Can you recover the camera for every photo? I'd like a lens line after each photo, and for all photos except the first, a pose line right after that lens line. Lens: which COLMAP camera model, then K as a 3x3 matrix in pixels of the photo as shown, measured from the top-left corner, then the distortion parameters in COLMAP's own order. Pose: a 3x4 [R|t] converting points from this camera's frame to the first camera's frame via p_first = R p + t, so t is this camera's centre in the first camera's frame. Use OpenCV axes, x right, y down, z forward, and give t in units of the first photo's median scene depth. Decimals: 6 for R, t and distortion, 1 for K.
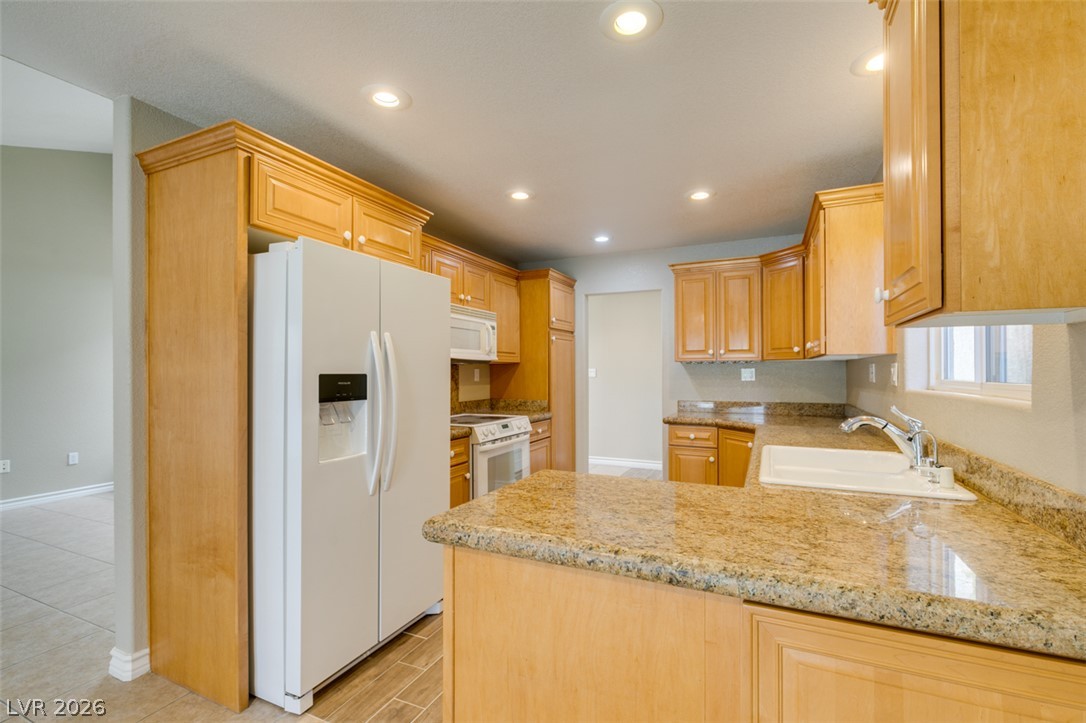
lens RADIAL K [[488.5, 0, 530.3], [0, 488.5, 366.5], [0, 0, 1]] dist [0.004958, -0.001501]
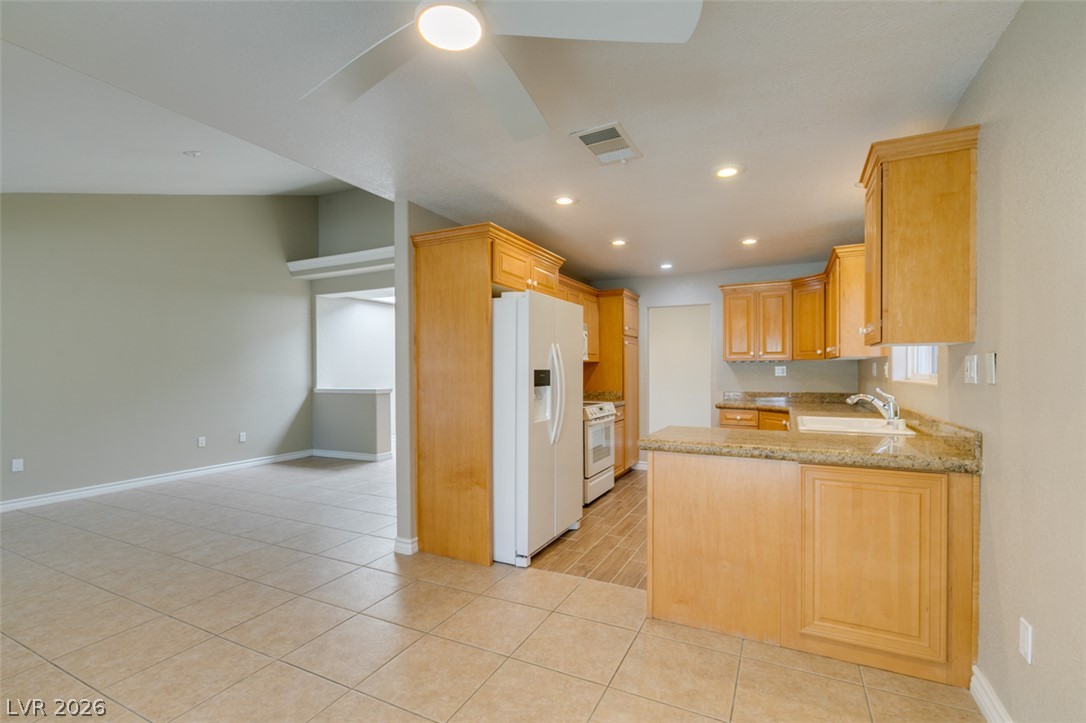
lens RADIAL K [[488.5, 0, 532.8], [0, 488.5, 370.2], [0, 0, 1]] dist [0.004958, -0.001501]
pose [[0.999606, -0.000713, -0.028042, -0.348542], [0.001049, 0.999928, 0.011947, -0.002853], [0.028031, -0.011972, 0.999535, -0.623698]]
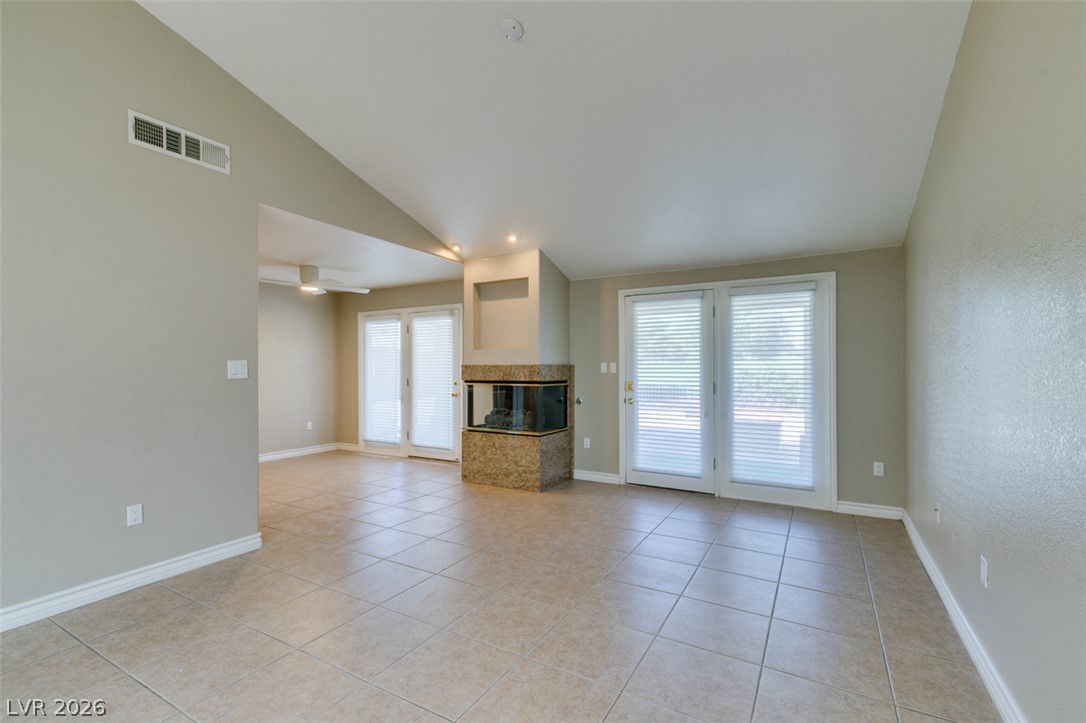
lens RADIAL K [[488.5, 0, 539.5], [0, 488.5, 366.0], [0, 0, 1]] dist [0.004958, -0.001501]
pose [[-0.997147, 0.010112, 0.074807, -1.951764], [0.009169, 0.999874, -0.012937, 0.042097], [-0.074928, -0.012214, -0.997114, 2.634724]]
